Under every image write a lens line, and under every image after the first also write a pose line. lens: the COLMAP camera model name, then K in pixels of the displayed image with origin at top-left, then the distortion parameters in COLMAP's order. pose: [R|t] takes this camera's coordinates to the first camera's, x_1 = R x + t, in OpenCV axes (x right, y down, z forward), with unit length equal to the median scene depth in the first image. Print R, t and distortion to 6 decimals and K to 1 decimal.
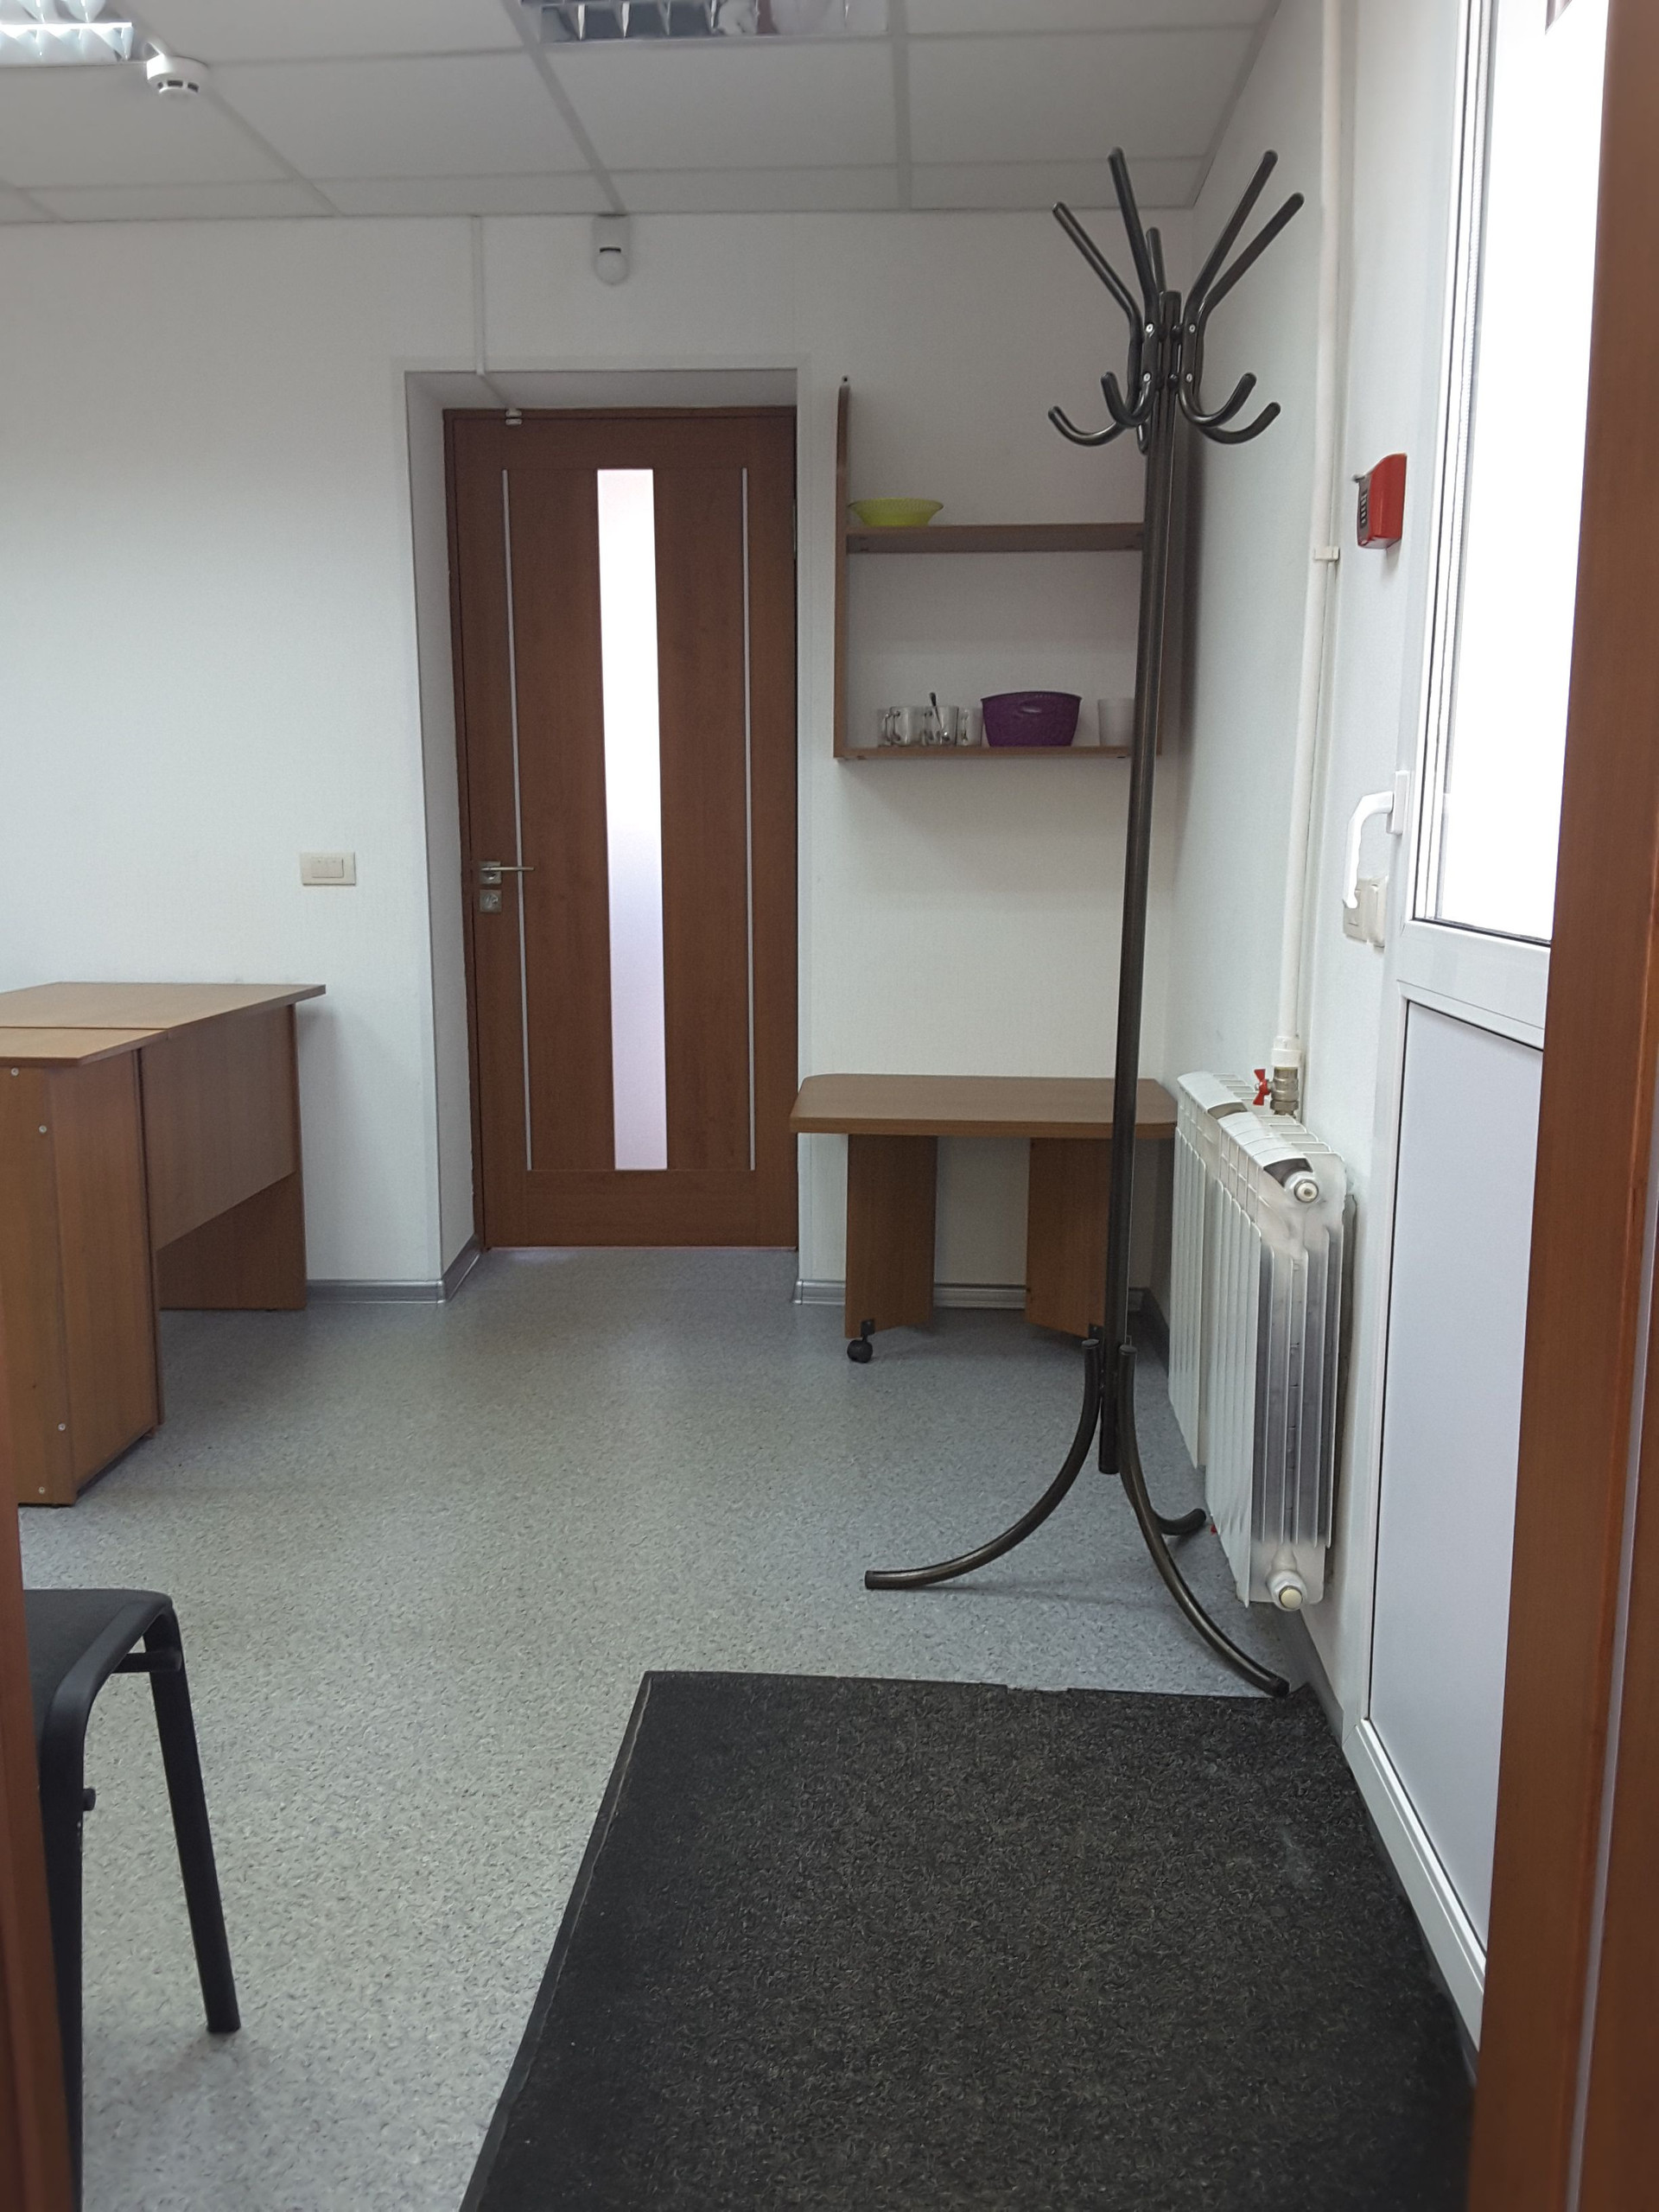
lens RADIAL K [[1773.4, 0, 827.9], [0, 1773.4, 1116.6], [0, 0, 1]] dist [0.121091, -0.214856]
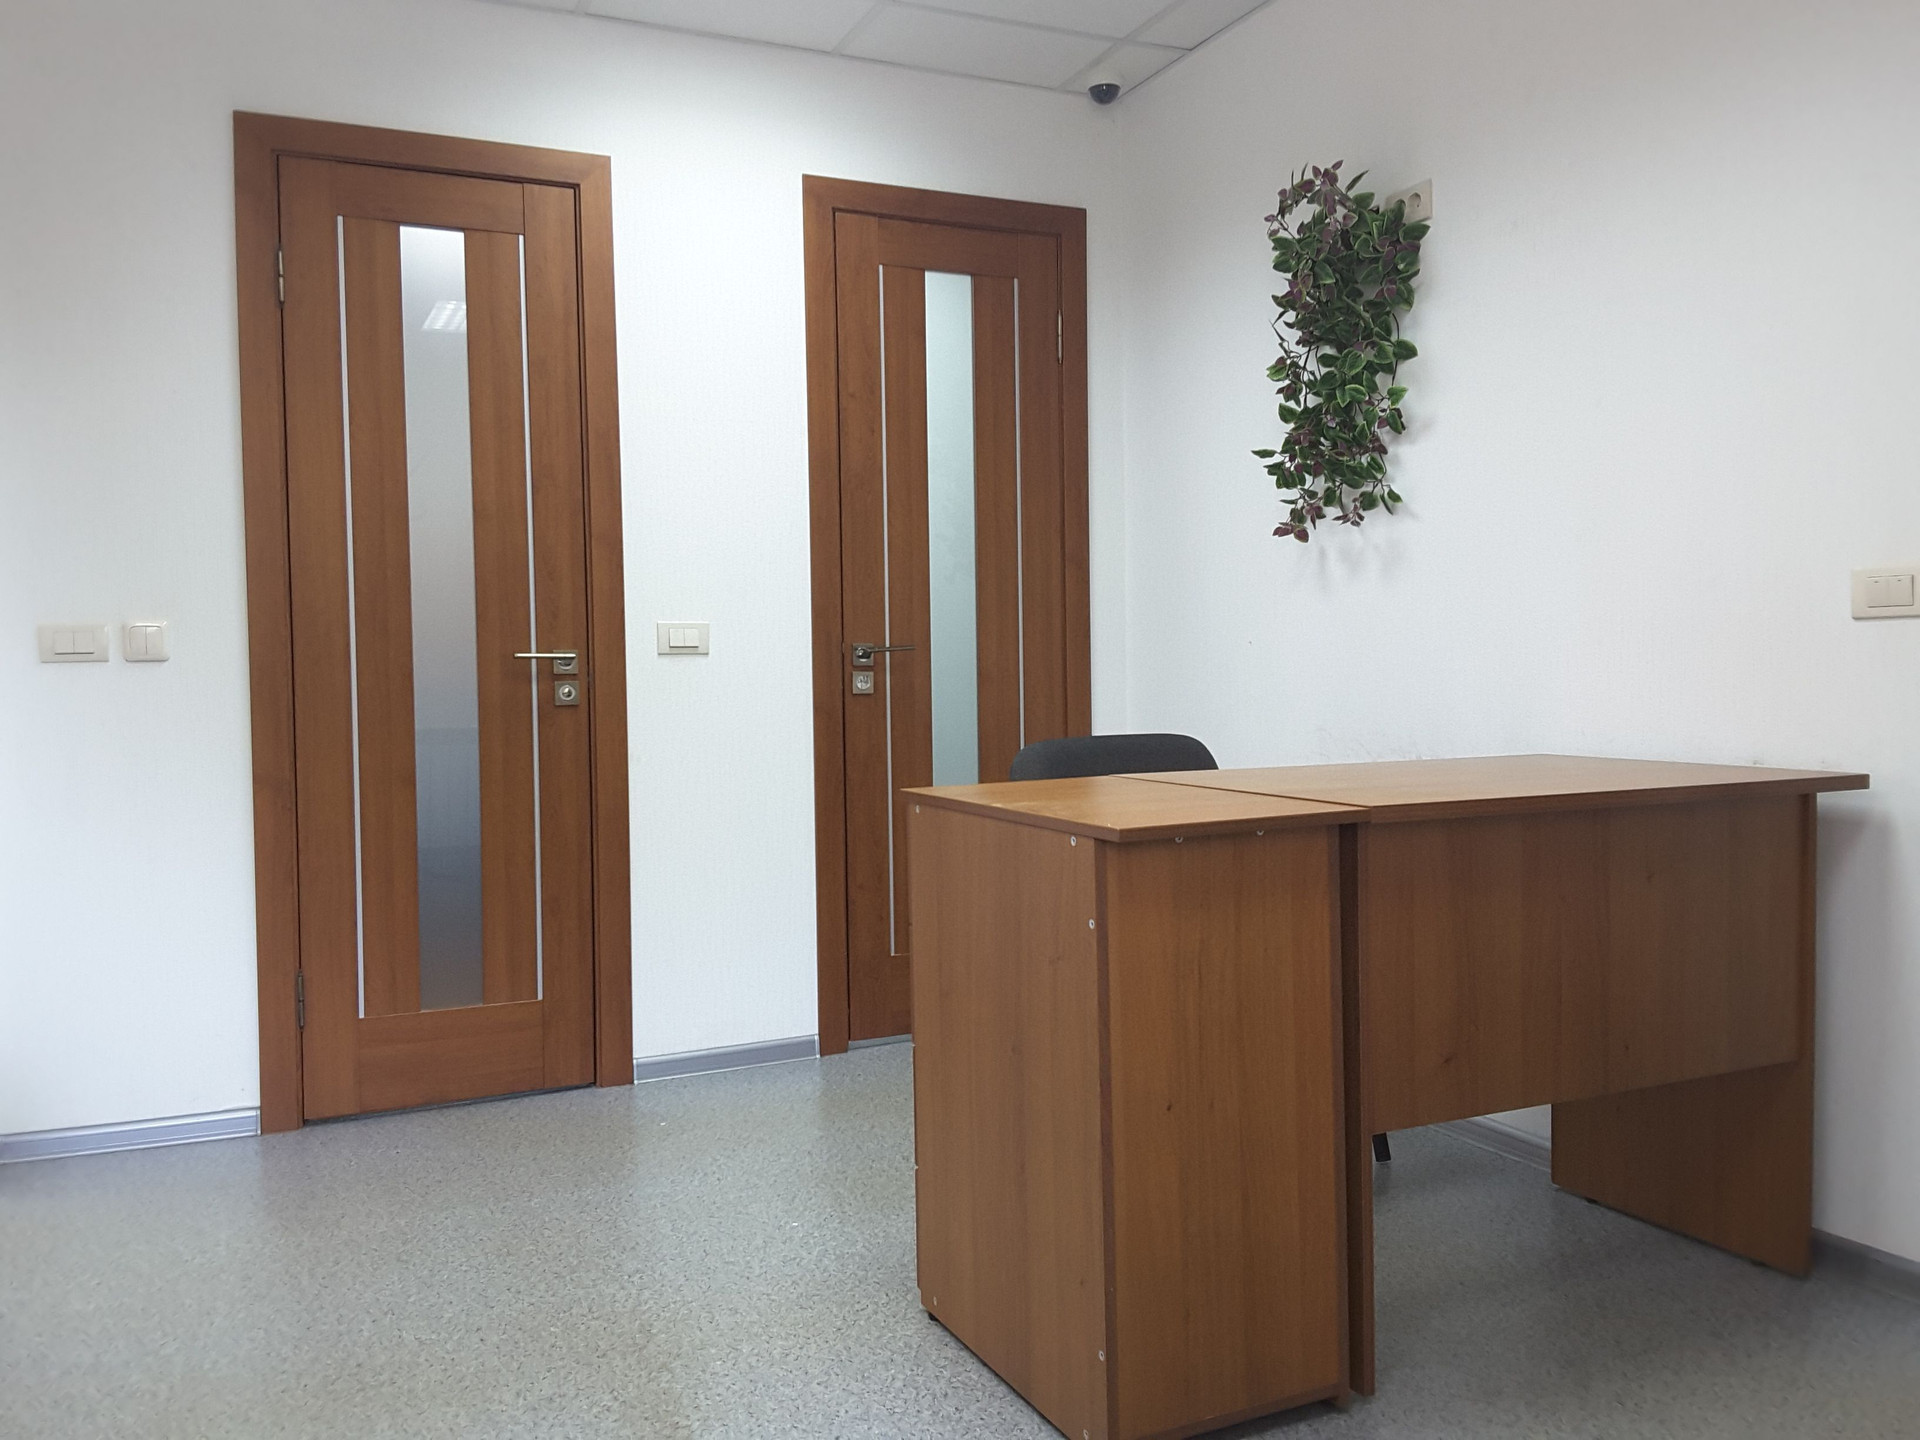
lens RADIAL K [[1554.2, 0, 954.5], [0, 1554.2, 714.9], [0, 0, 1]] dist [0.121822, -0.204428]
pose [[0.462978, 0.018948, -0.886167, 0.067640], [-0.126111, 0.991009, -0.044697, -0.030449], [0.877352, 0.132449, 0.461205, 0.482994]]
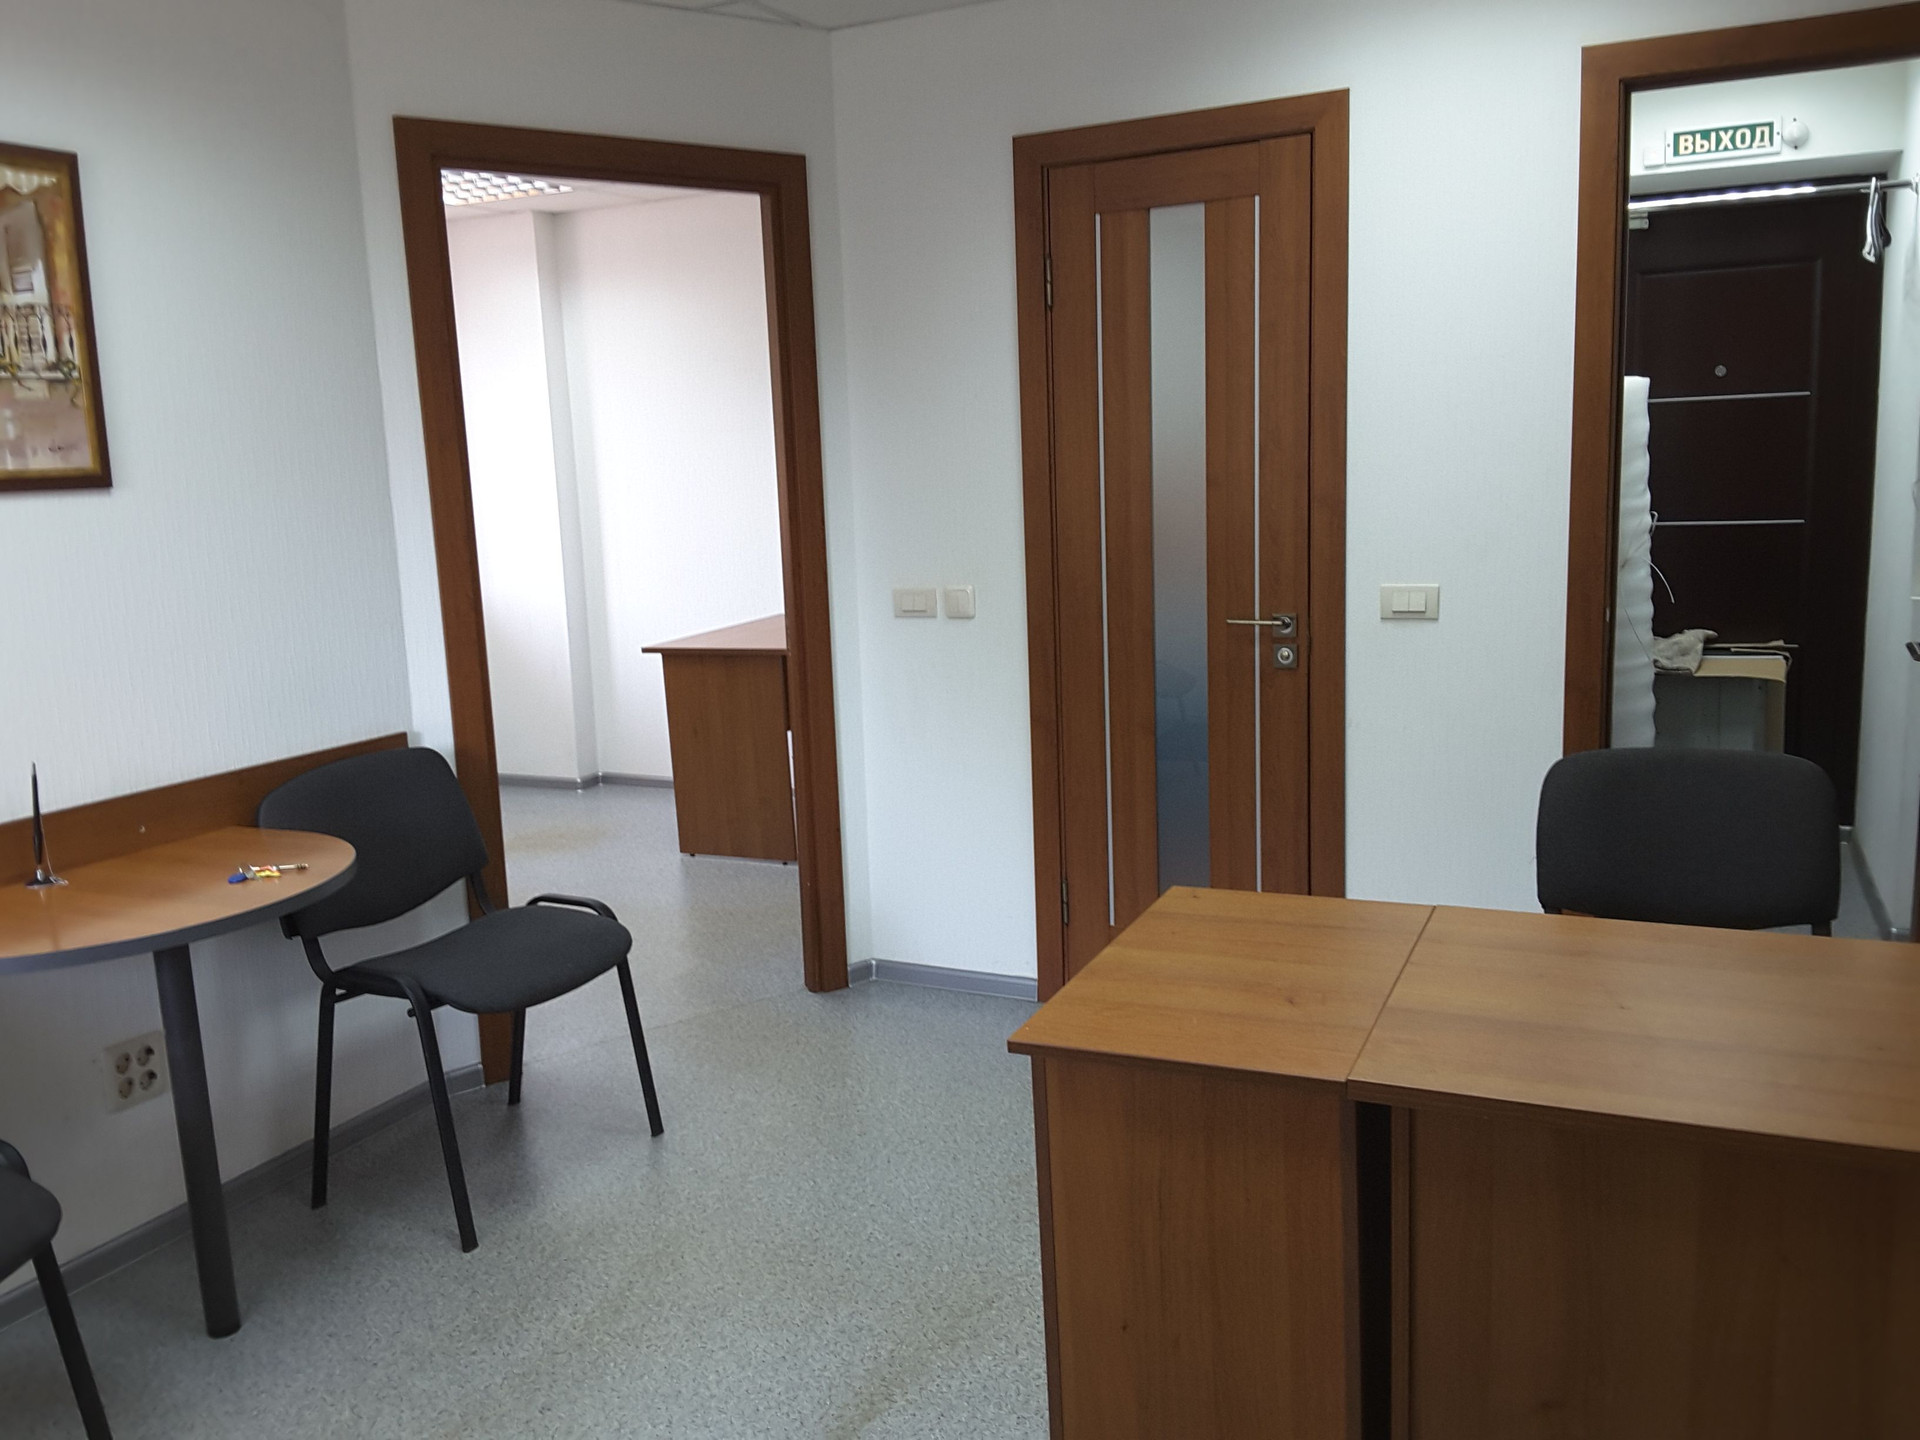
lens RADIAL K [[1554.2, 0, 954.5], [0, 1554.2, 714.9], [0, 0, 1]] dist [0.121822, -0.204428]
pose [[-0.384677, 0.161649, -0.908786, 0.074743], [-0.110844, 0.969332, 0.219337, -0.210928], [0.916372, 0.185107, -0.354962, 0.877236]]
